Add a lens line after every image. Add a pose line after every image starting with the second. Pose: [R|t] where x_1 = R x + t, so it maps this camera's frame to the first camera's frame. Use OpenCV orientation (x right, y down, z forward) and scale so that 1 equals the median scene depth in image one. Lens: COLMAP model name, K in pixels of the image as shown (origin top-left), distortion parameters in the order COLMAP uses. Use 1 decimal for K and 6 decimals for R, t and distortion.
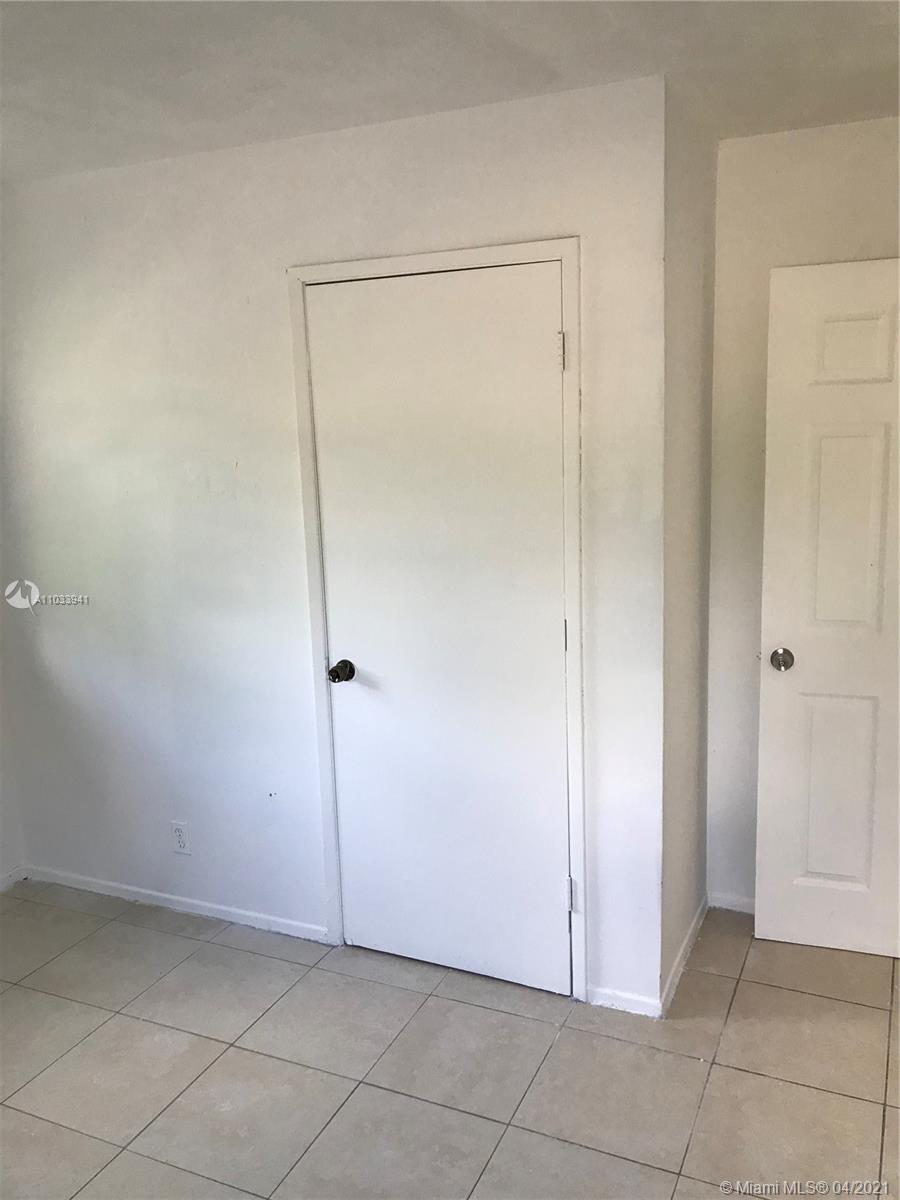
lens RADIAL K [[991.3, 0, 455.0], [0, 991.3, 602.6], [0, 0, 1]] dist [0.040491, 0.016786]
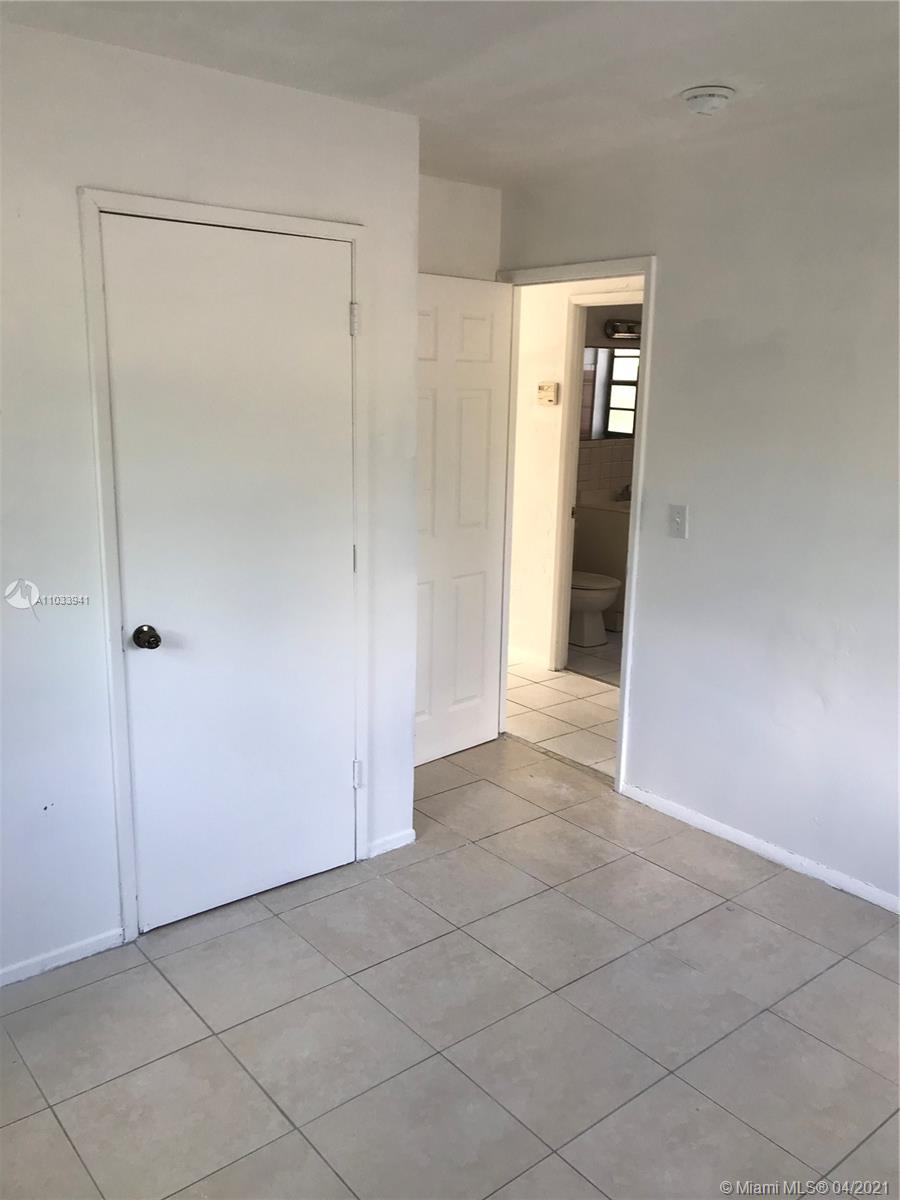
lens RADIAL K [[991.3, 0, 455.1], [0, 991.3, 599.9], [0, 0, 1]] dist [0.040491, 0.016786]
pose [[0.444719, -0.160794, 0.881119, -0.846116], [0.135653, 0.984497, 0.111193, -0.032402], [-0.885338, 0.070077, 0.459637, 0.324521]]
